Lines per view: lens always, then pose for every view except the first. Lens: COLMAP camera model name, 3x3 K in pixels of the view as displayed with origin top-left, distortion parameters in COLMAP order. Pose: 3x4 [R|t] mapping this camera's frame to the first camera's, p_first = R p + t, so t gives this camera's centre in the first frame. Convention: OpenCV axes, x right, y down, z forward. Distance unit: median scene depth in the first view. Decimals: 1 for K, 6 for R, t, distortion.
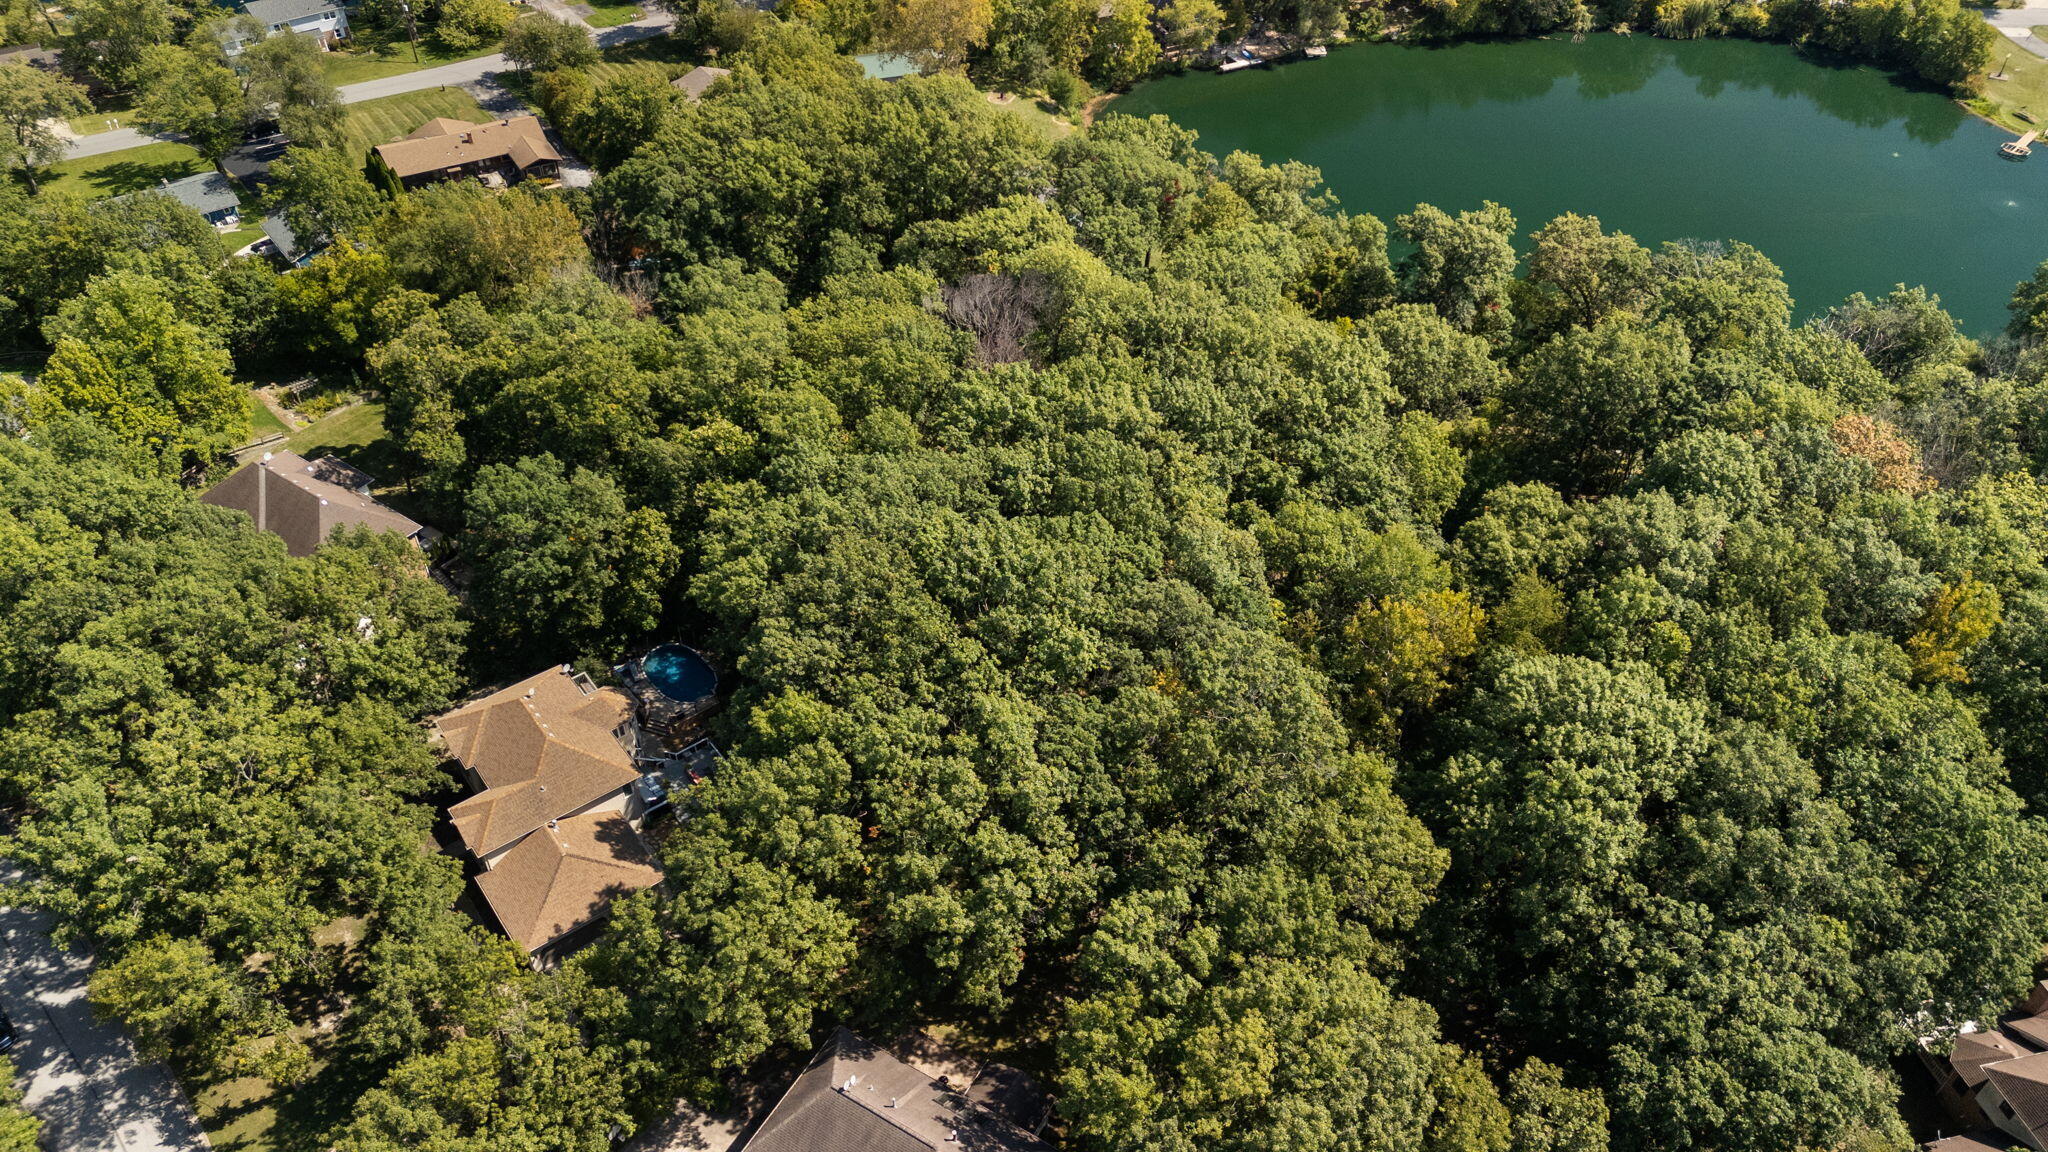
lens RADIAL K [[1516.7, 0, 1024.0], [0, 1516.7, 576.0], [0, 0, 1]] dist [0.104249, -0.110139]
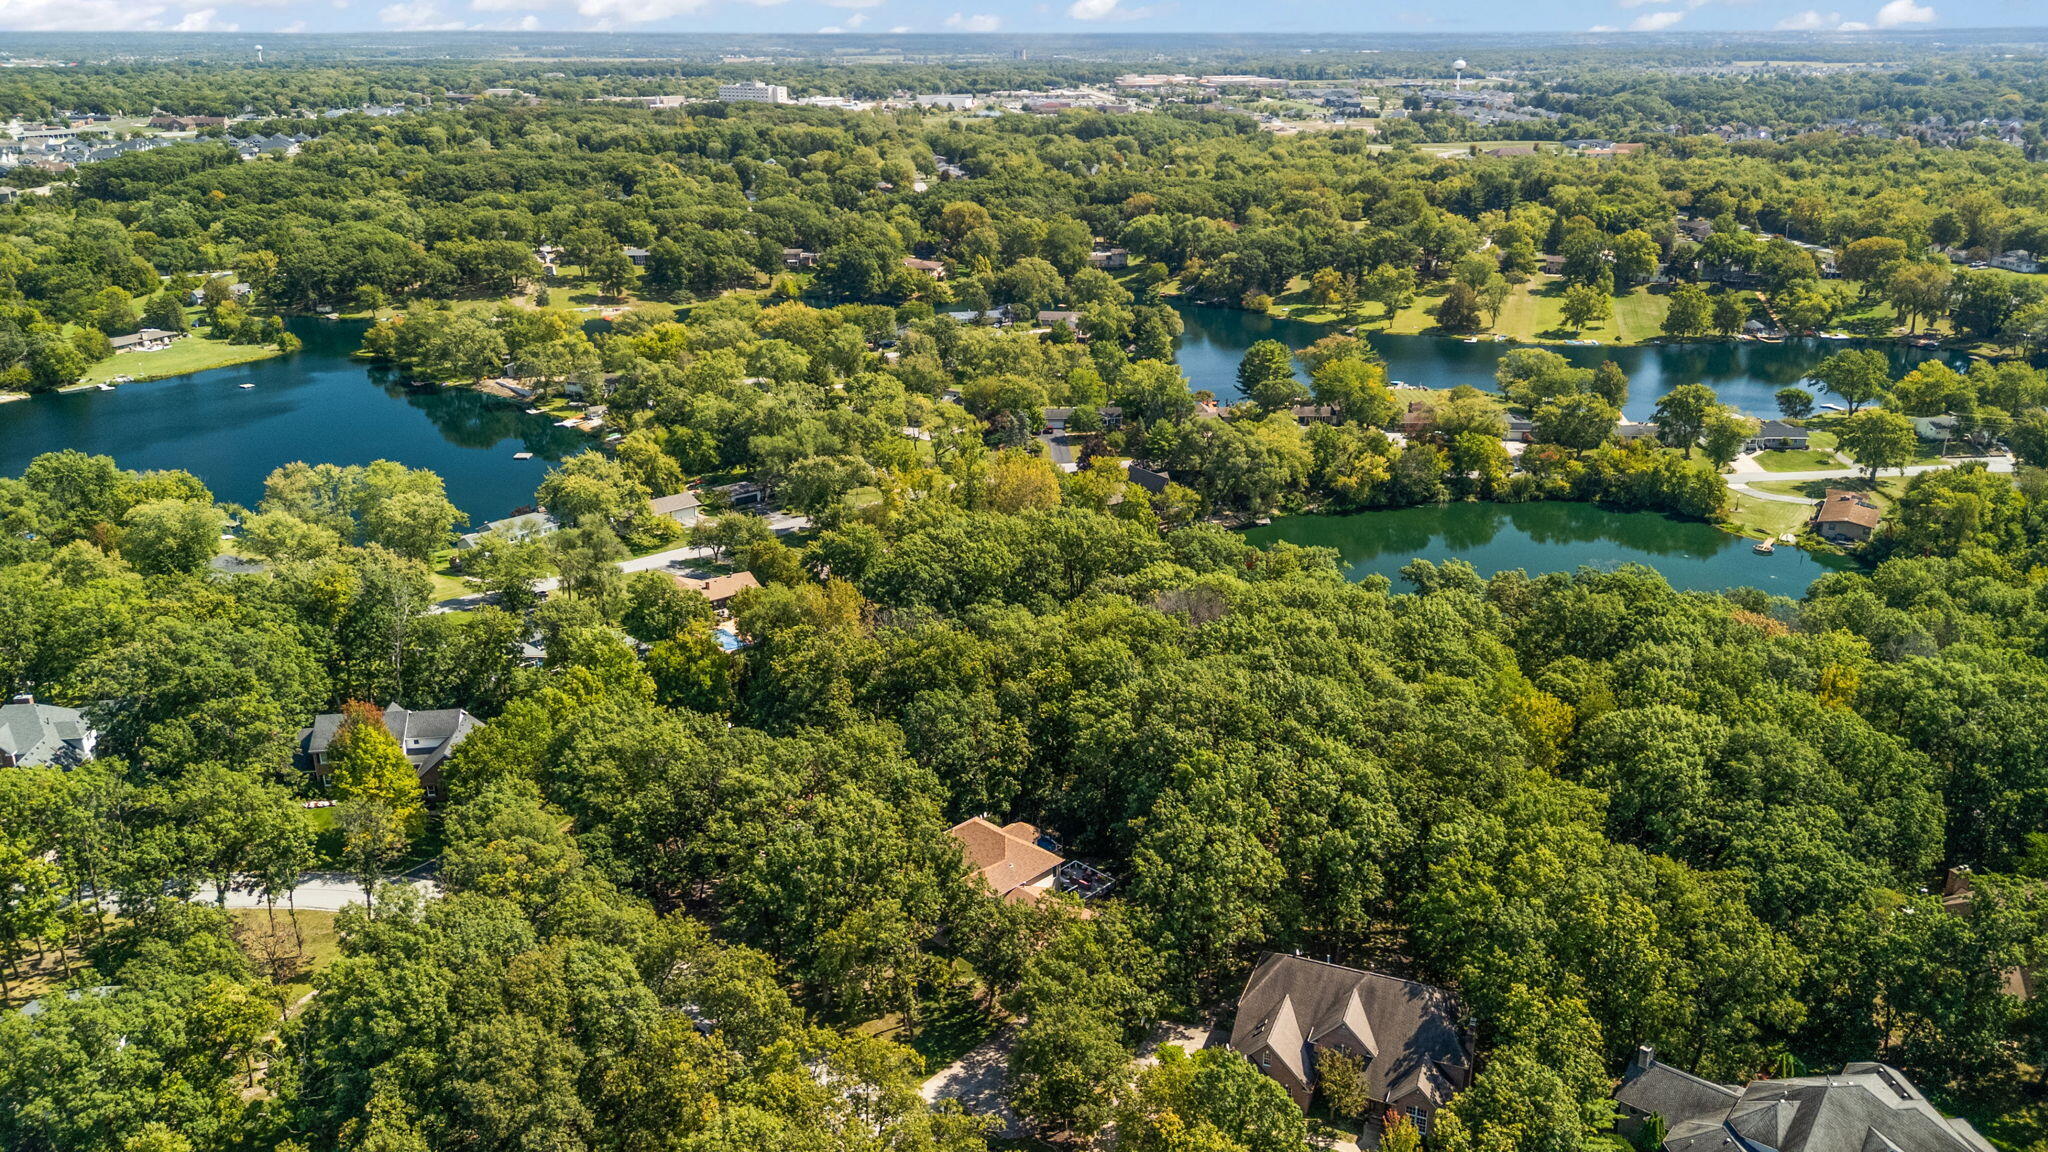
lens RADIAL K [[1516.7, 0, 1024.0], [0, 1516.7, 576.0], [0, 0, 1]] dist [0.104249, -0.110139]
pose [[0.989910, -0.056831, 0.129802, -0.217287], [0.101067, 0.925241, -0.365670, 0.193794], [-0.099316, 0.375099, 0.921649, -0.230192]]
